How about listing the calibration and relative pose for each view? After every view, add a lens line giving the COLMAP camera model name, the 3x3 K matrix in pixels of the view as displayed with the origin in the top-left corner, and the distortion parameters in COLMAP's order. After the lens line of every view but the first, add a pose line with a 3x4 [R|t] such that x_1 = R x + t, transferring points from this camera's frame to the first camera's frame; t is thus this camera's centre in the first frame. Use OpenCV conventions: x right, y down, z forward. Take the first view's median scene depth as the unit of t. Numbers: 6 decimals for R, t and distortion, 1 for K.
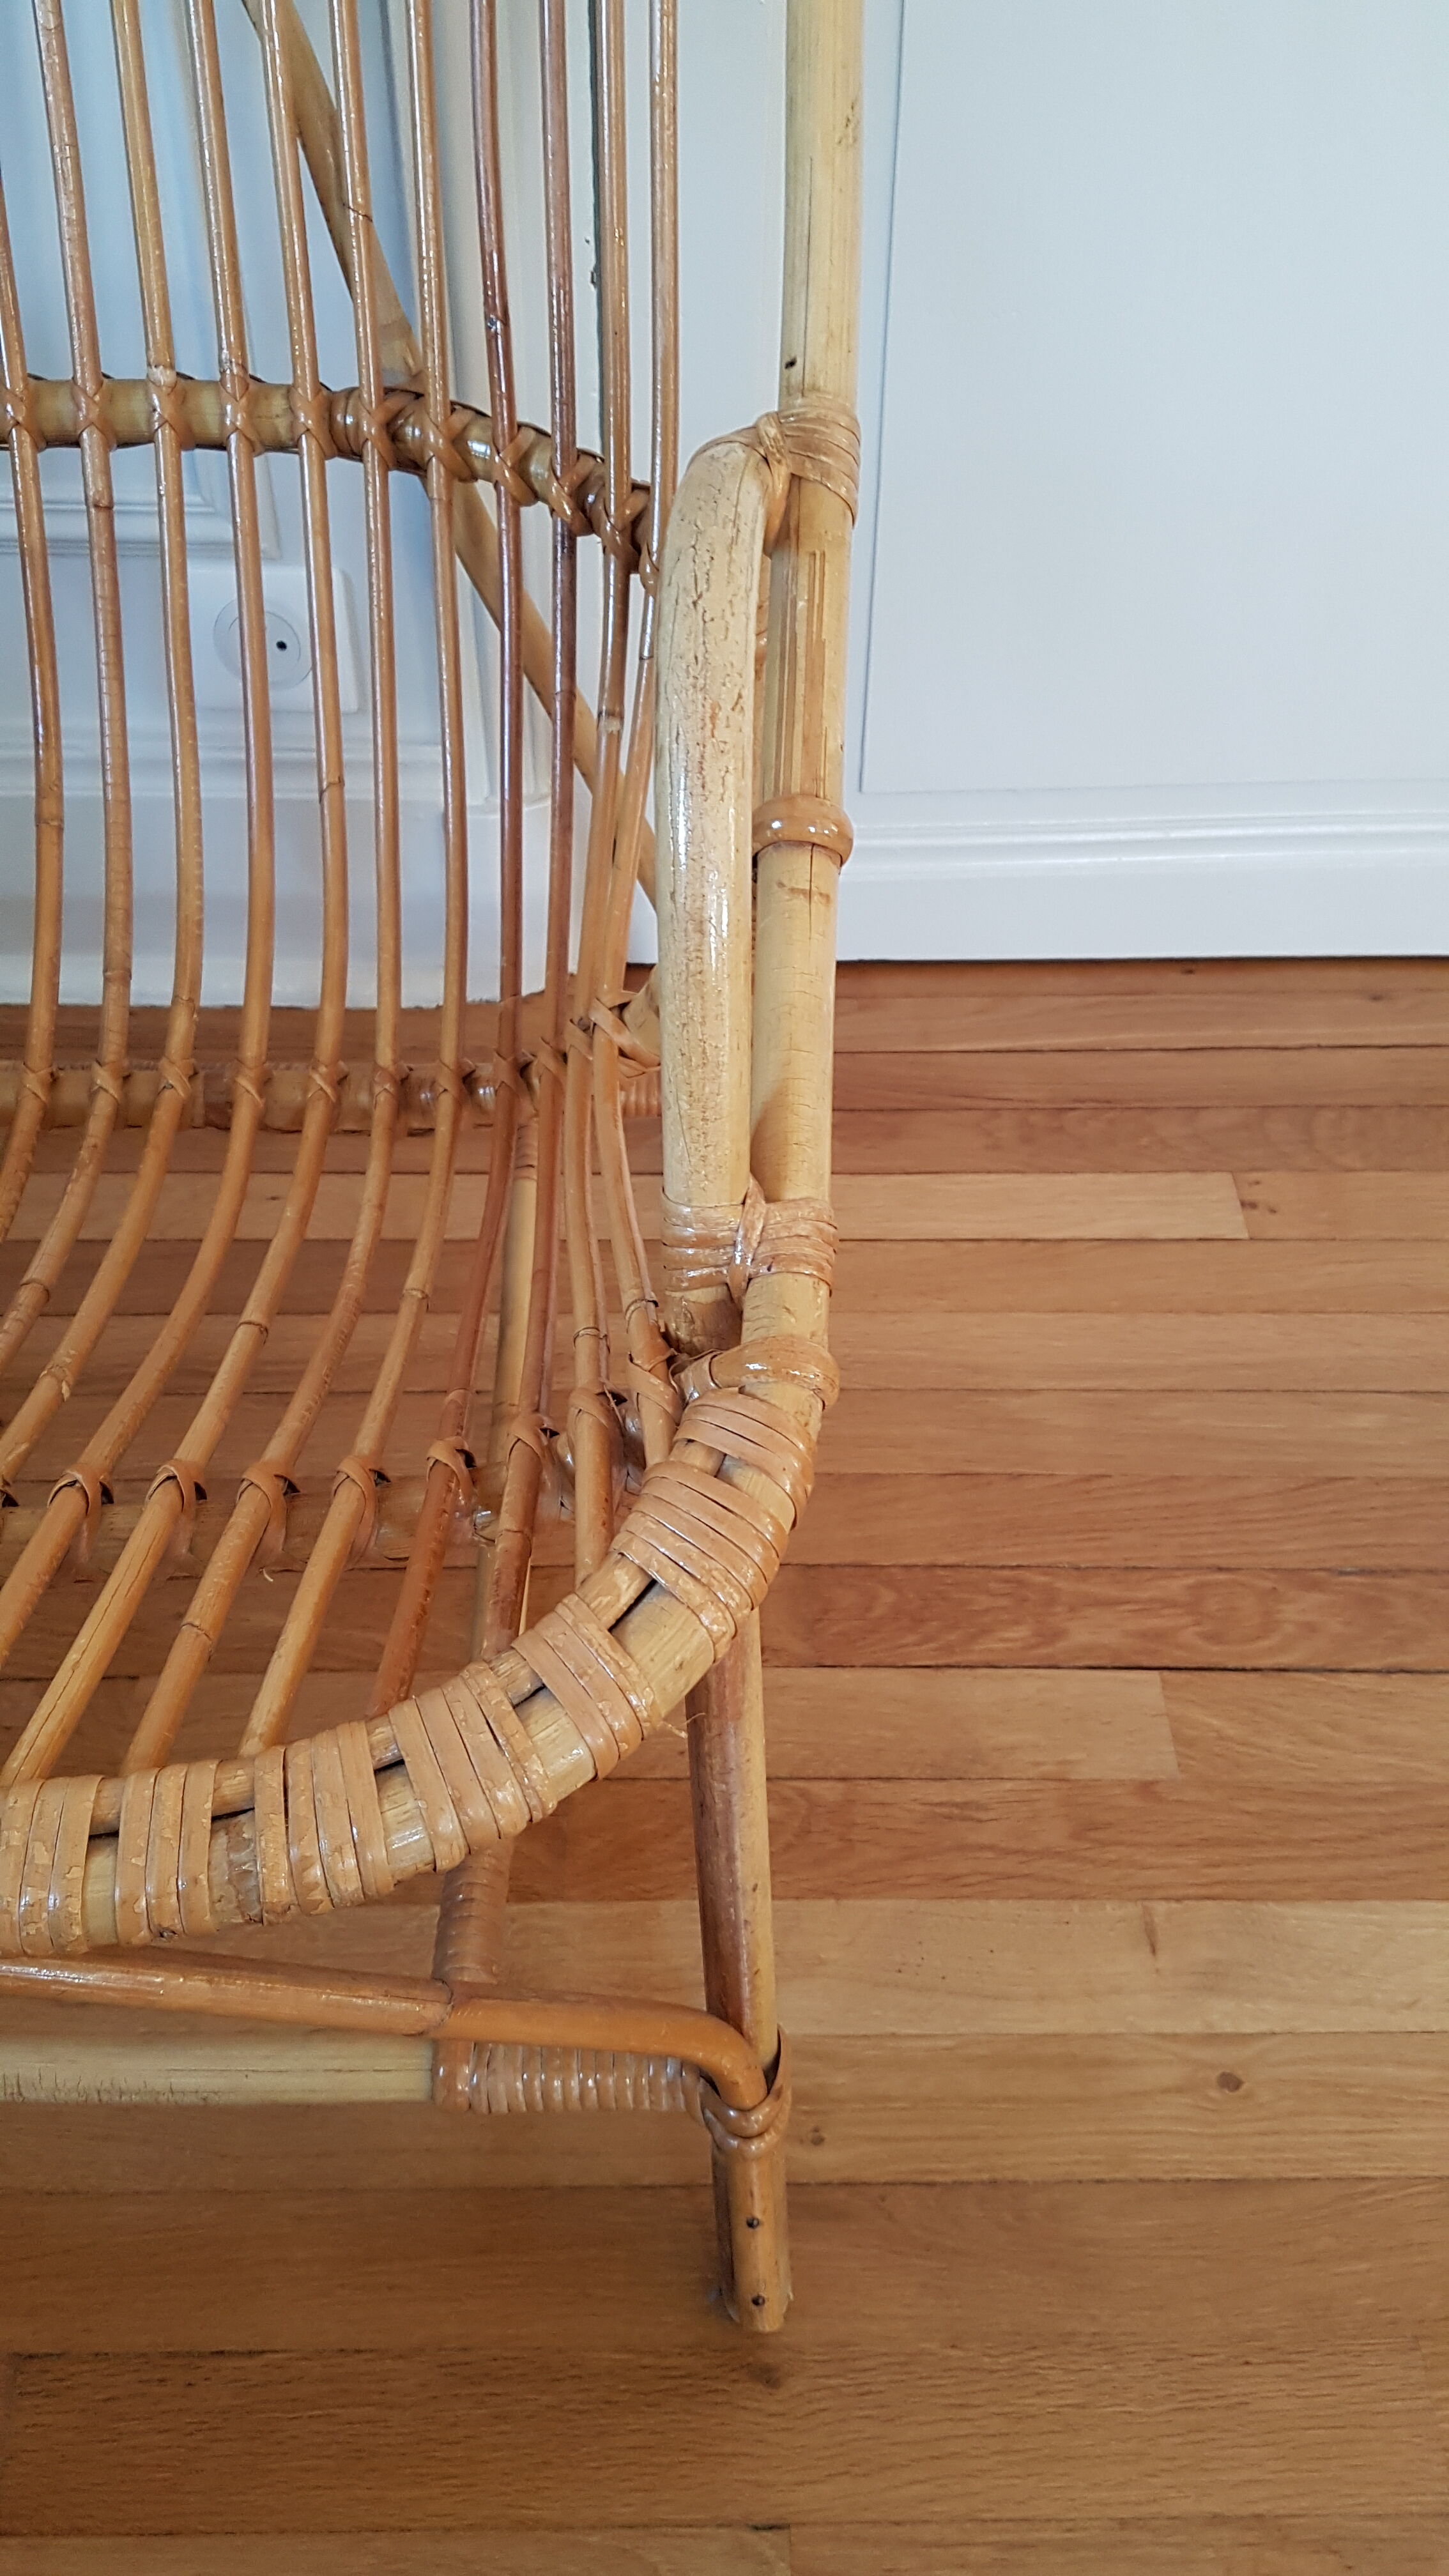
lens RADIAL K [[1995.3, 0, 712.8], [0, 1995.3, 1296.7], [0, 0, 1]] dist [0.168263, -0.251907]
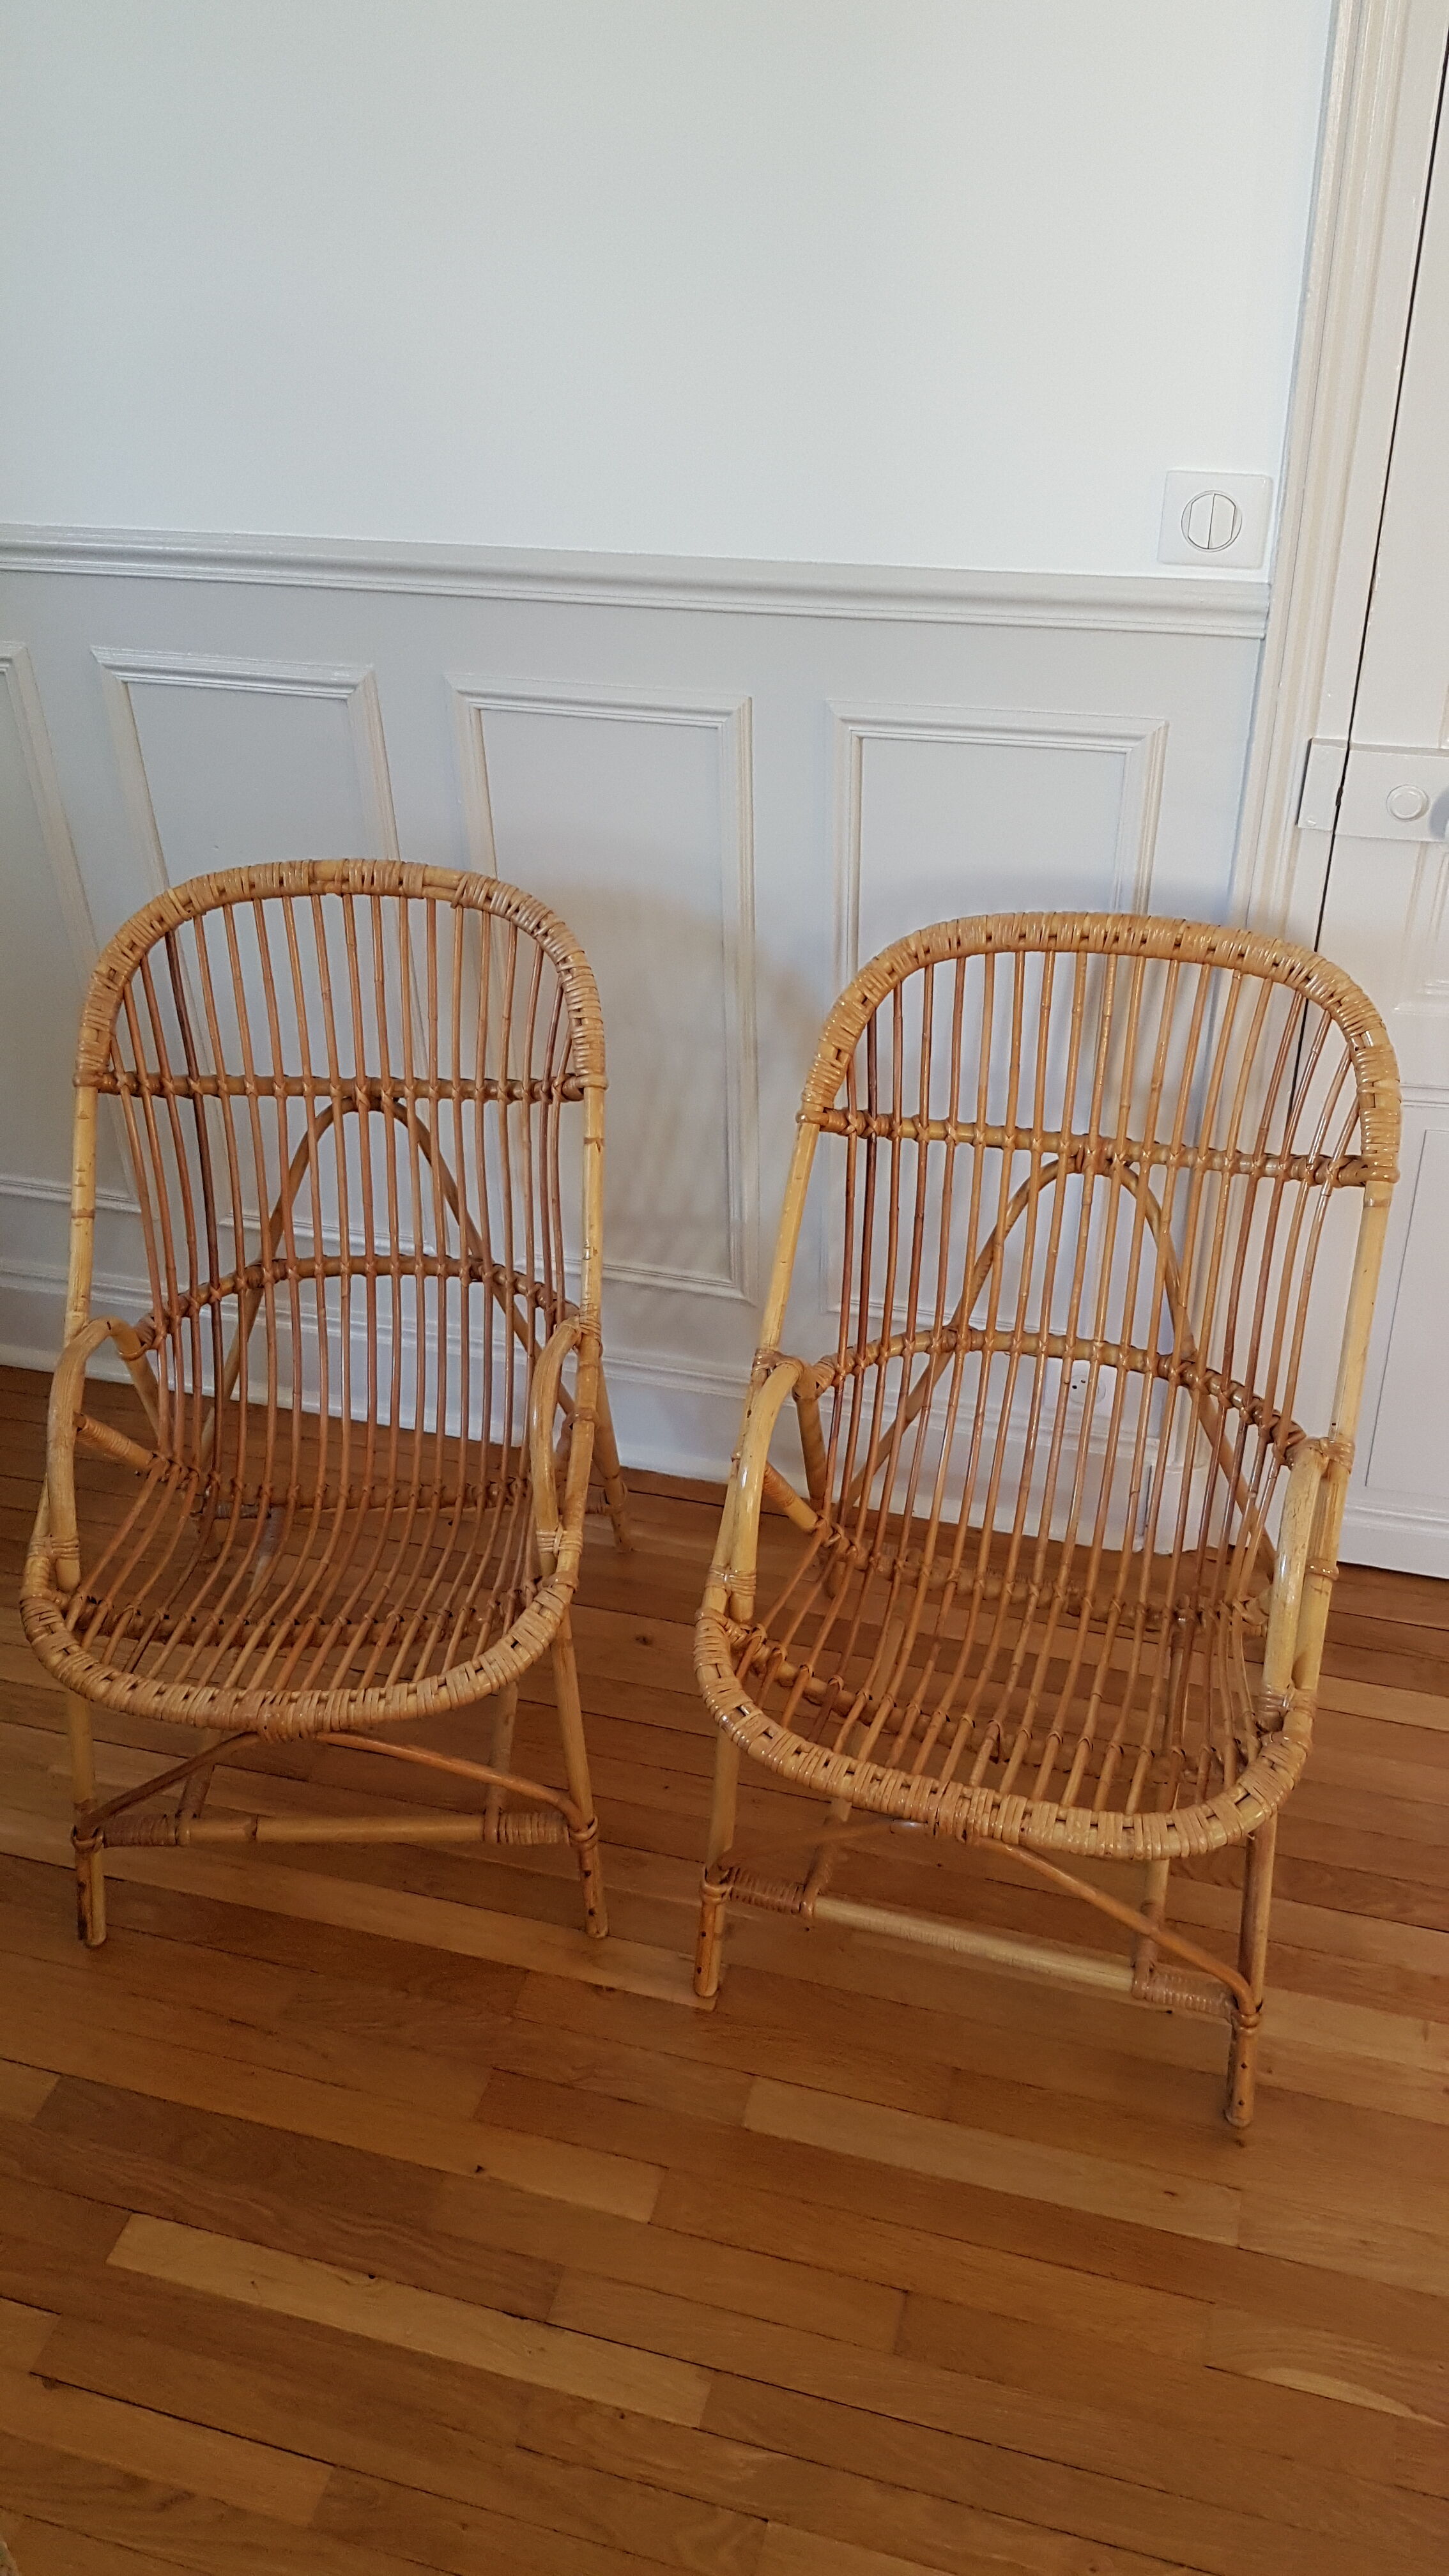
lens RADIAL K [[1995.3, 0, 726.4], [0, 1995.3, 1302.5], [0, 0, 1]] dist [0.168263, -0.251907]
pose [[0.958713, 0.129175, -0.253345, -0.075218], [-0.176253, 0.969044, -0.172885, 0.054518], [0.223170, 0.210399, 0.951802, -1.758302]]
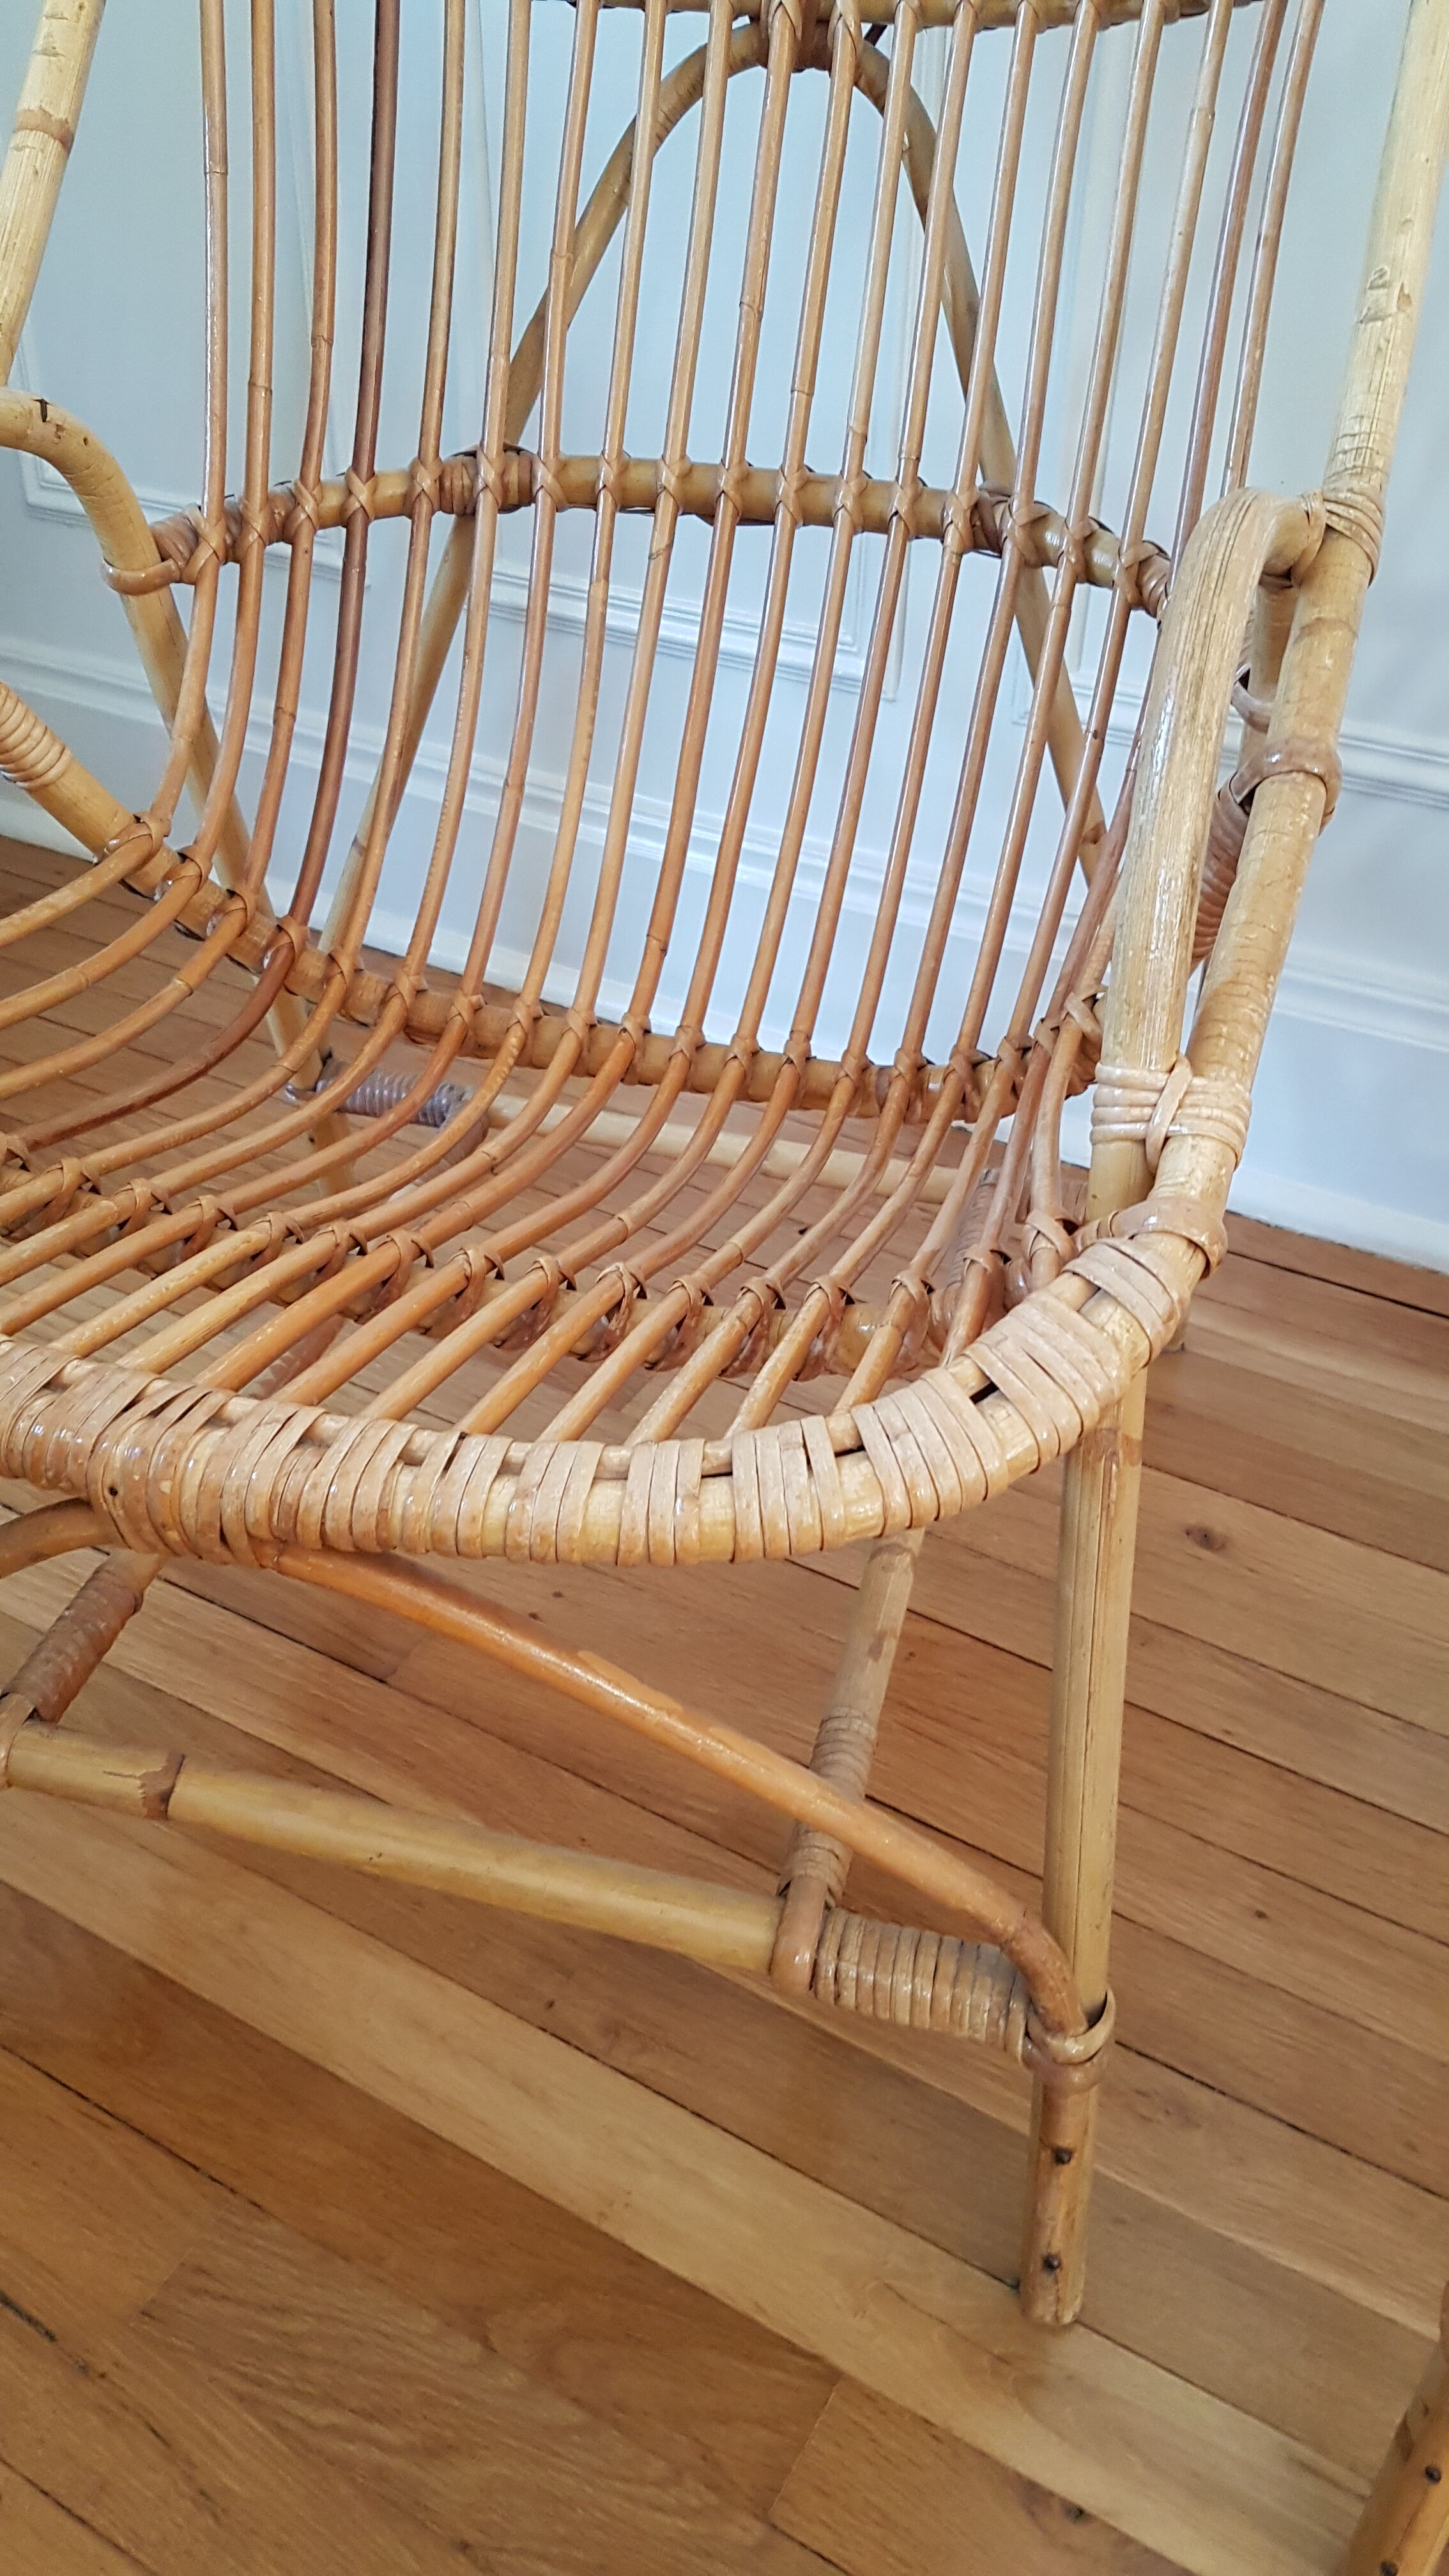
lens RADIAL K [[1995.3, 0, 684.2], [0, 1995.3, 1288.3], [0, 0, 1]] dist [0.168263, -0.251907]
pose [[0.852406, 0.293575, -0.432686, -0.702662], [-0.370301, 0.923168, -0.103141, 0.162765], [0.369162, 0.248141, 0.895626, -0.024758]]
